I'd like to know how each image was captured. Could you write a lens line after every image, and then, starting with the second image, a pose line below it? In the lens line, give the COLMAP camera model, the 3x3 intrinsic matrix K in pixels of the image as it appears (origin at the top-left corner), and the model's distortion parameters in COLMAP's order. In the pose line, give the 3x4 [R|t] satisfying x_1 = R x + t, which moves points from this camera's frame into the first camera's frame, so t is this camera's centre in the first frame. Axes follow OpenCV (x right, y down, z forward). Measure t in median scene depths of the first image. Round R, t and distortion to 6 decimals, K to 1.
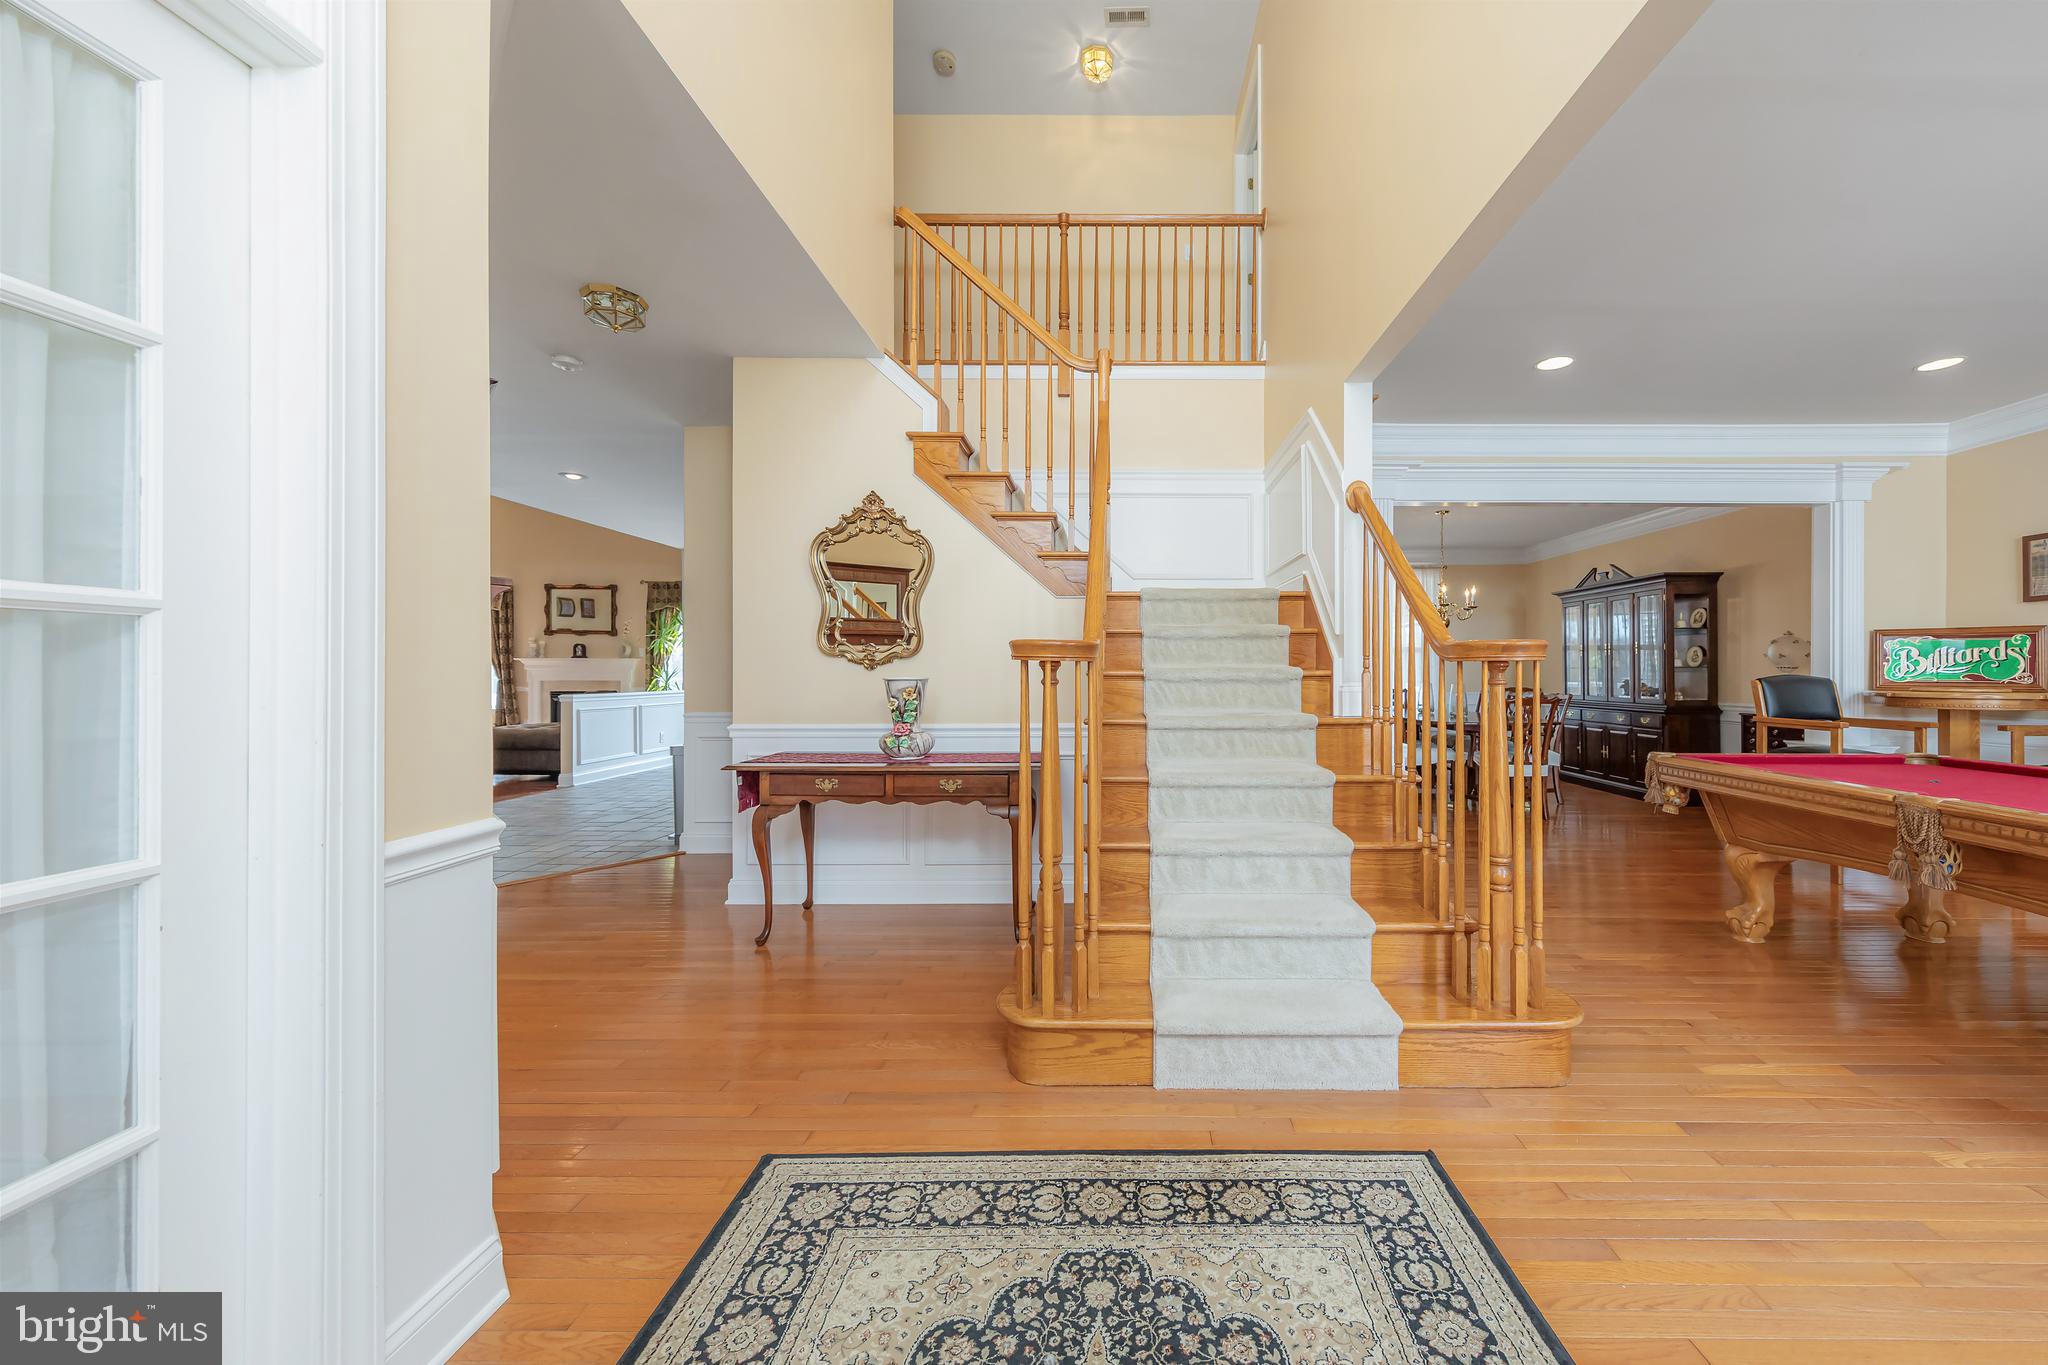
lens RADIAL K [[708.1, 0, 1026.8], [0, 708.1, 681.5], [0, 0, 1]] dist [0.002970, 0.000002]
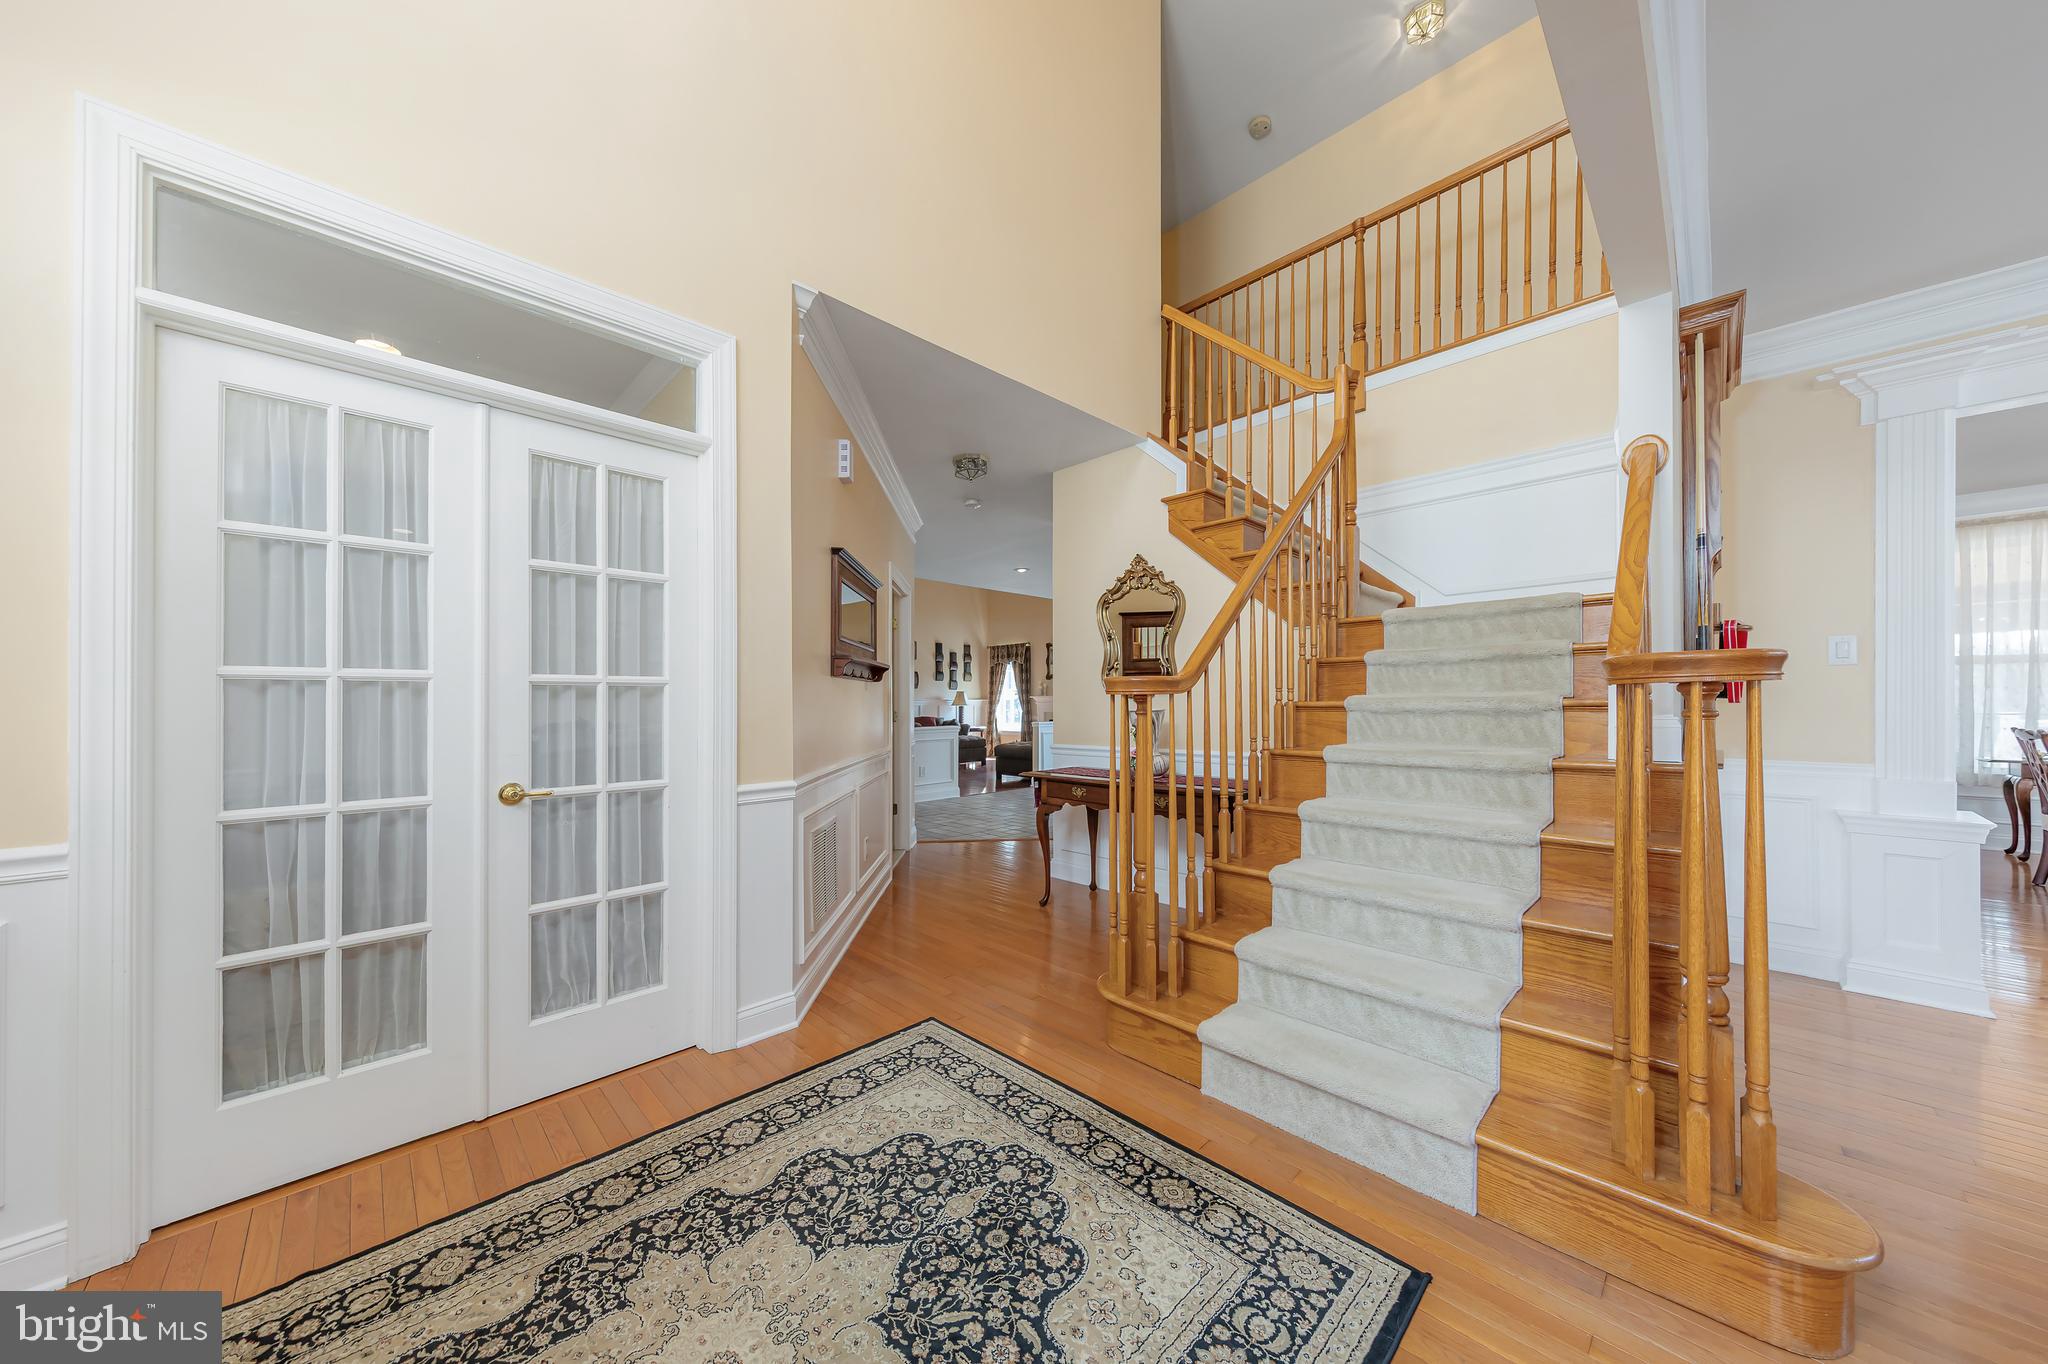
lens RADIAL K [[676.4, 0, 1040.0], [0, 676.4, 714.7], [0, 0, 1]] dist [0.002251, -0.000067]
pose [[0.709773, 0.004385, -0.704417, 0.609877], [-0.001396, 0.999987, 0.004818, -0.001540], [0.704429, -0.002436, 0.709770, 0.084896]]
